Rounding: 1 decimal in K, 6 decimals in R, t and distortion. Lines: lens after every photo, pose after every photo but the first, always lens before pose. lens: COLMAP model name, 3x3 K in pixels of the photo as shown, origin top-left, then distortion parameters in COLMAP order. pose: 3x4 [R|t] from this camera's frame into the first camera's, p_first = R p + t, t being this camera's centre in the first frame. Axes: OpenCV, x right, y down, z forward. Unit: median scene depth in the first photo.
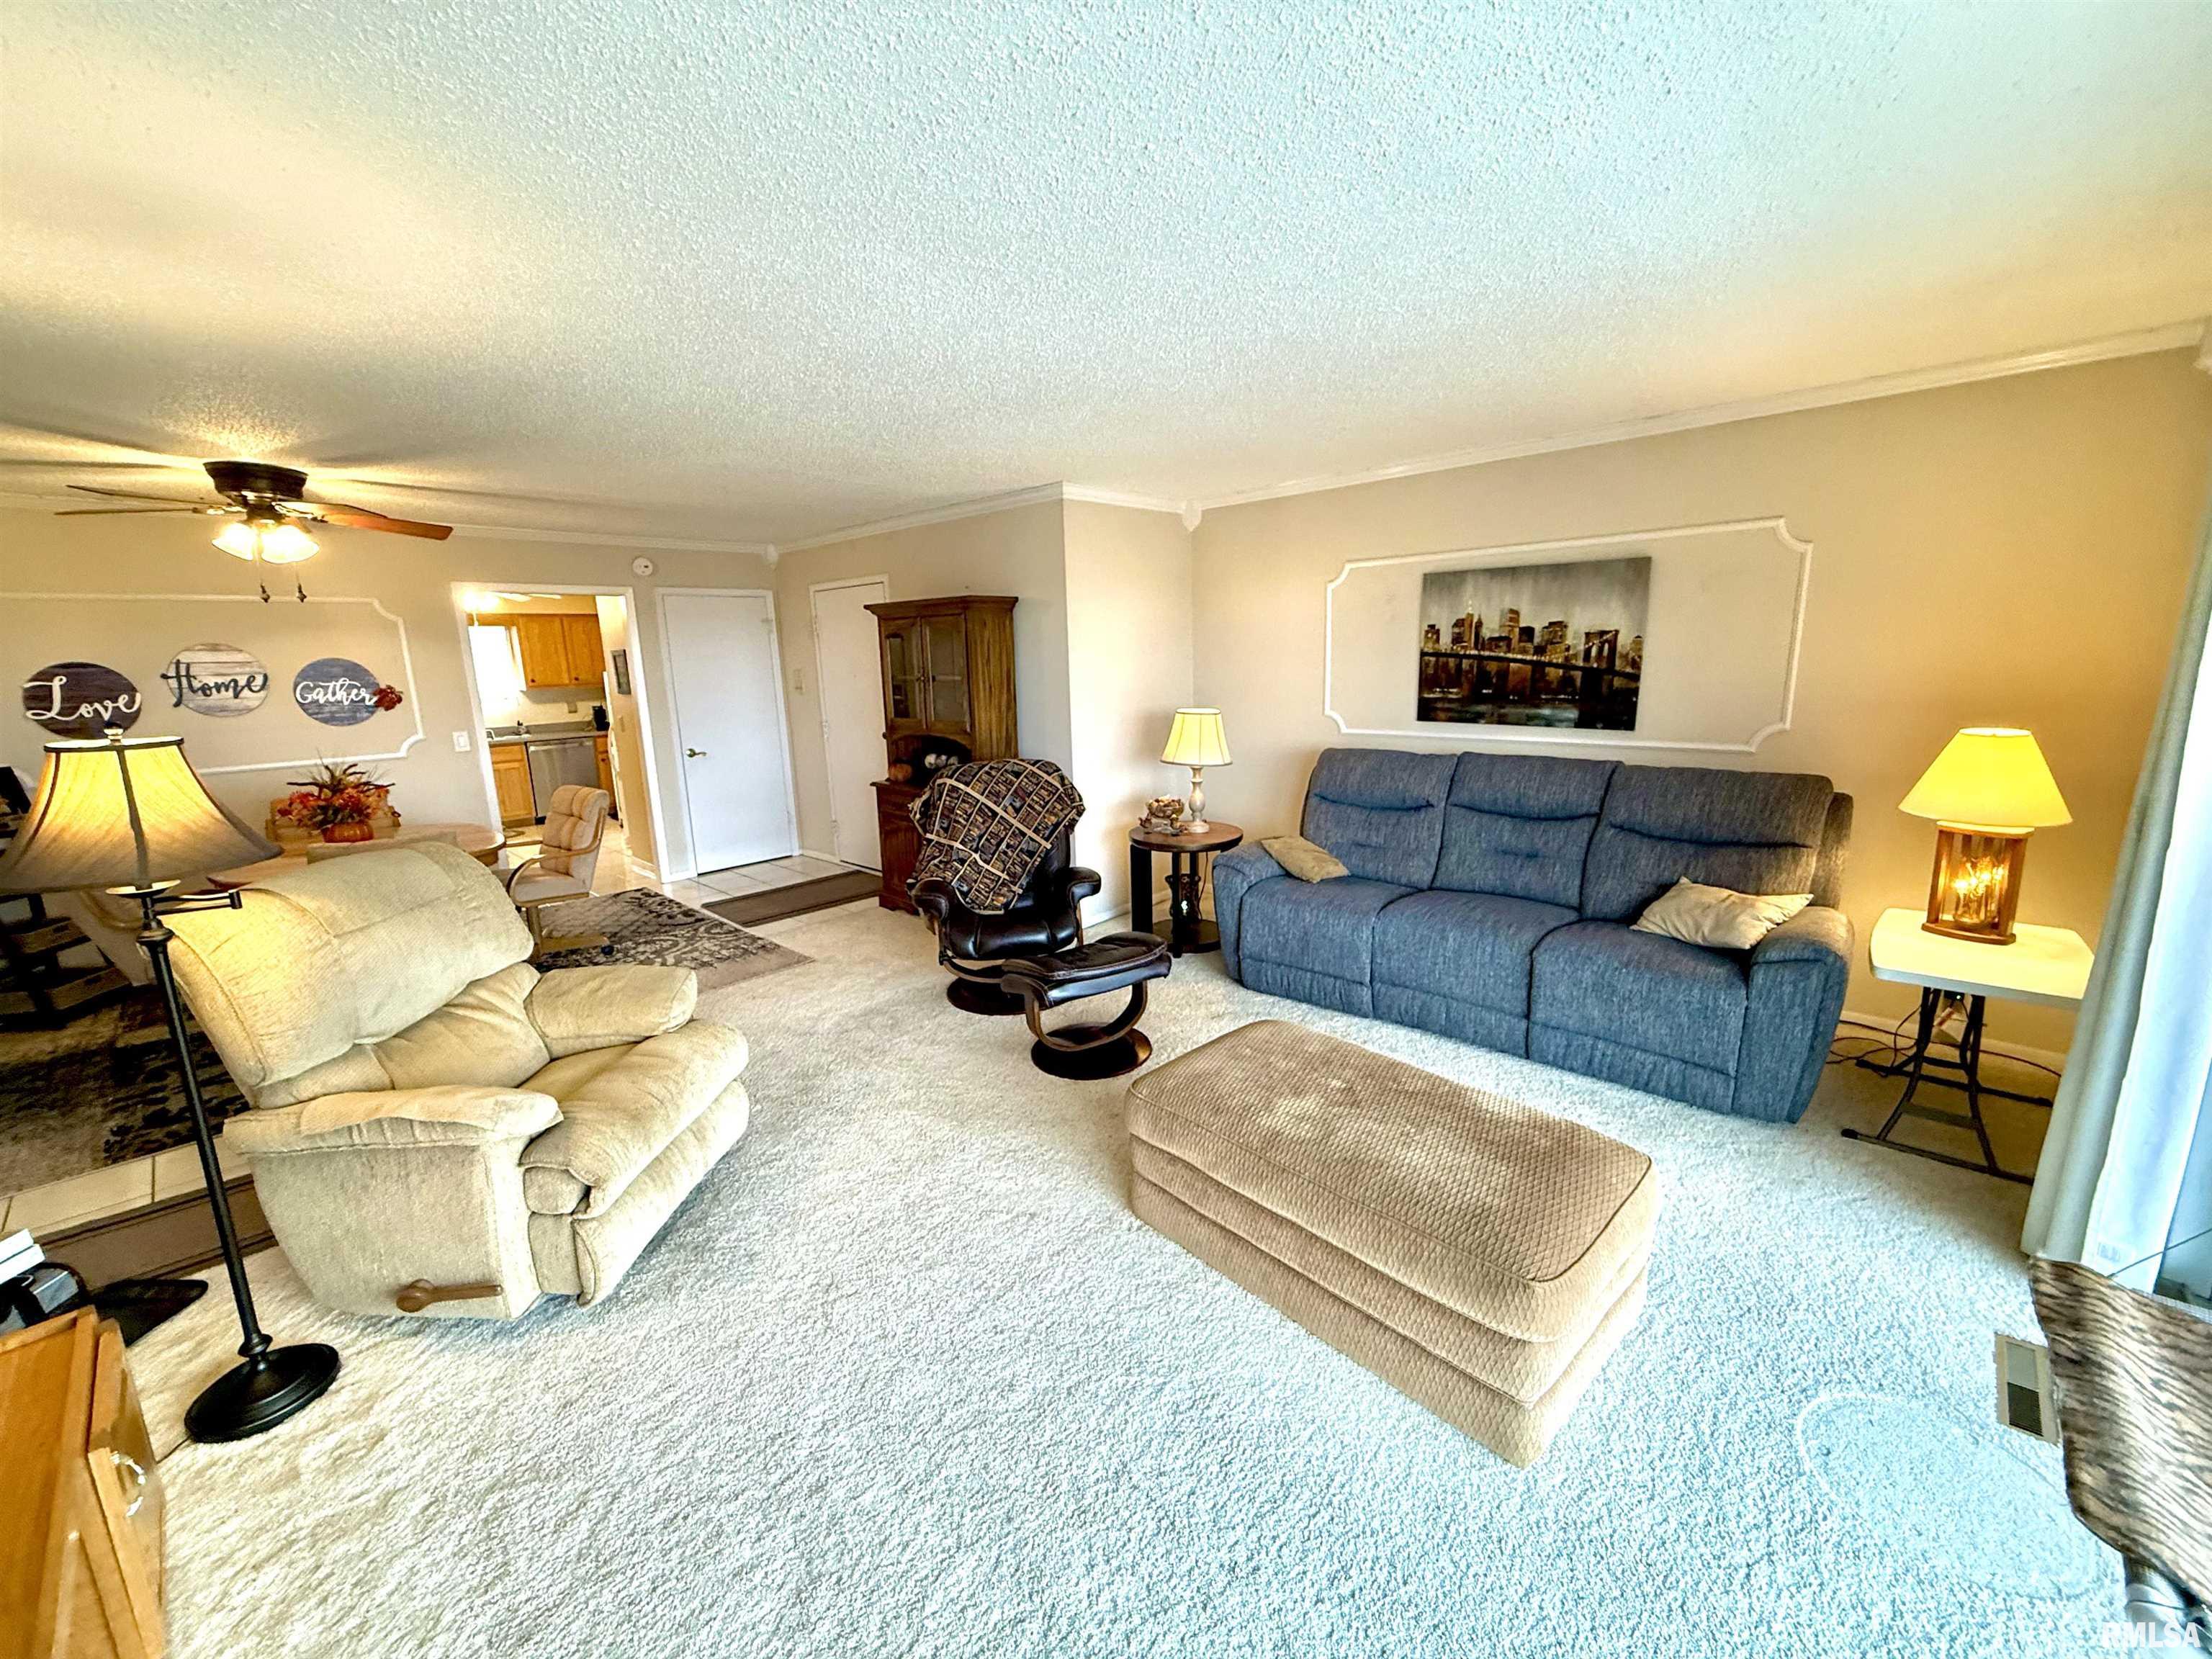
lens RADIAL K [[879.5, 0, 1100.3], [0, 879.5, 828.3], [0, 0, 1]] dist [-0.000254, -0.000138]
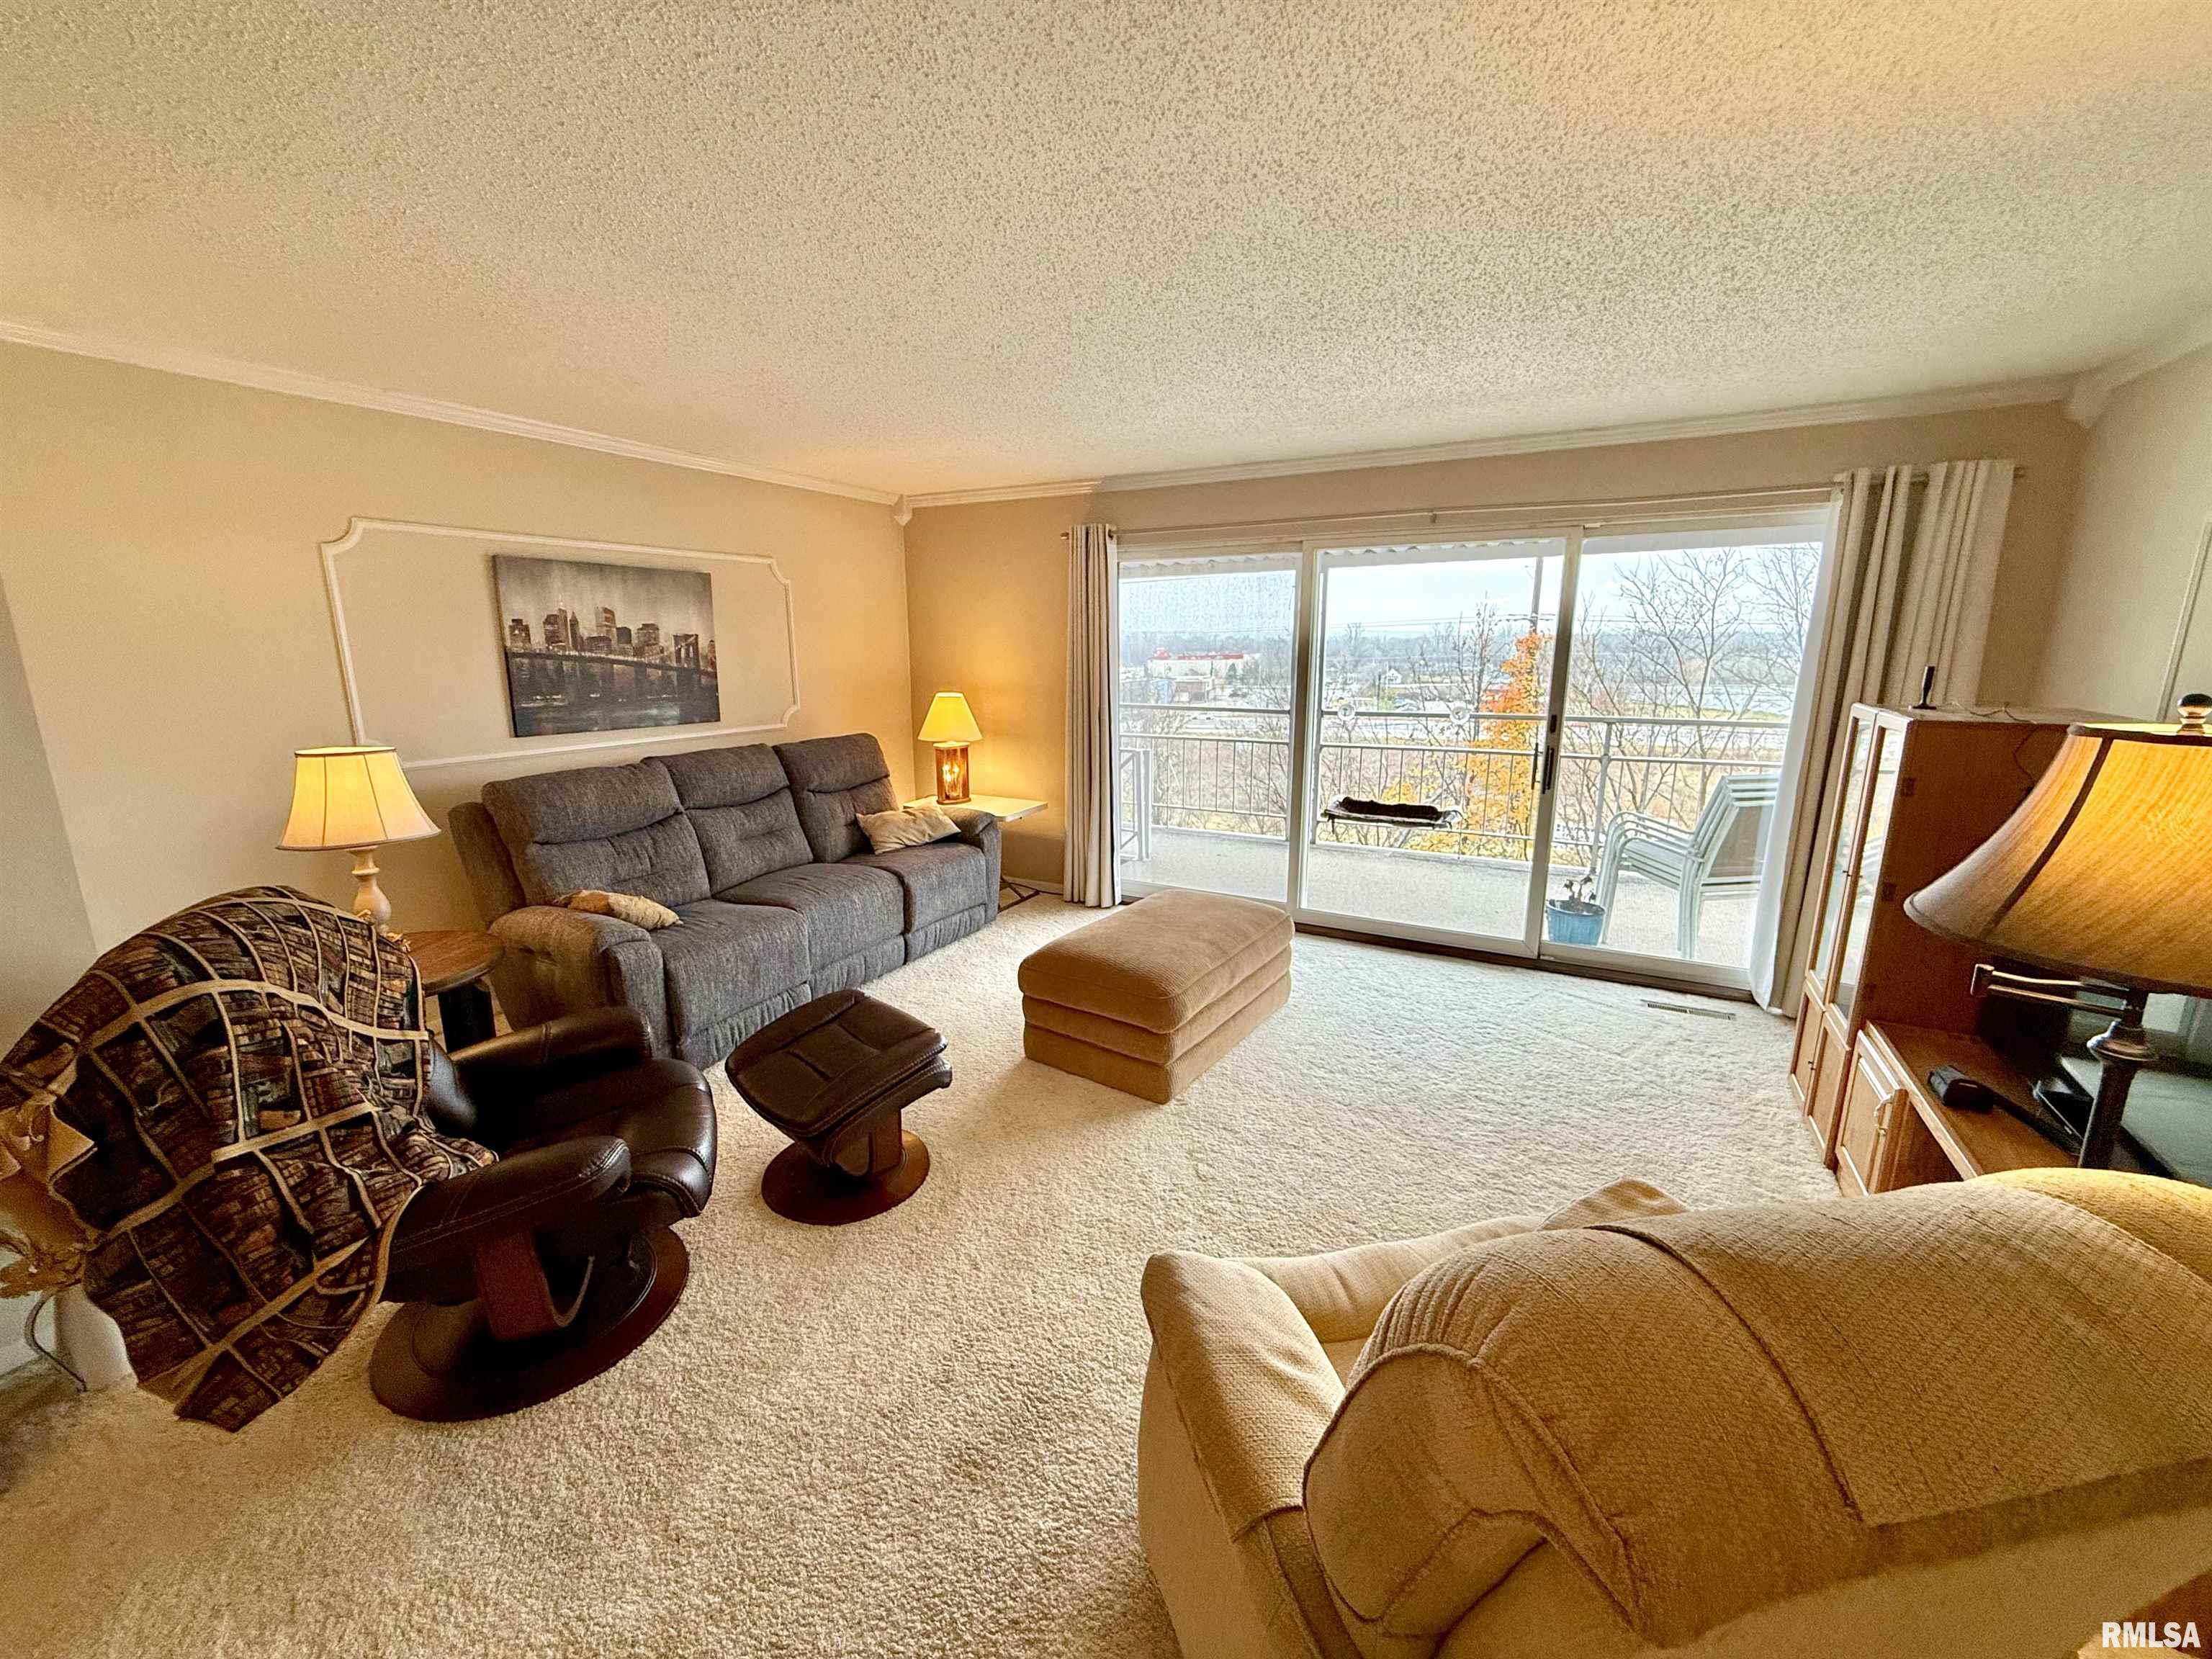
lens RADIAL K [[879.5, 0, 1100.3], [0, 879.5, 828.3], [0, 0, 1]] dist [-0.000254, -0.000138]
pose [[-0.247774, -0.172200, 0.953391, -0.591321], [0.201759, 0.953330, 0.224624, -0.122235], [-0.947577, 0.248011, -0.201467, 0.712002]]
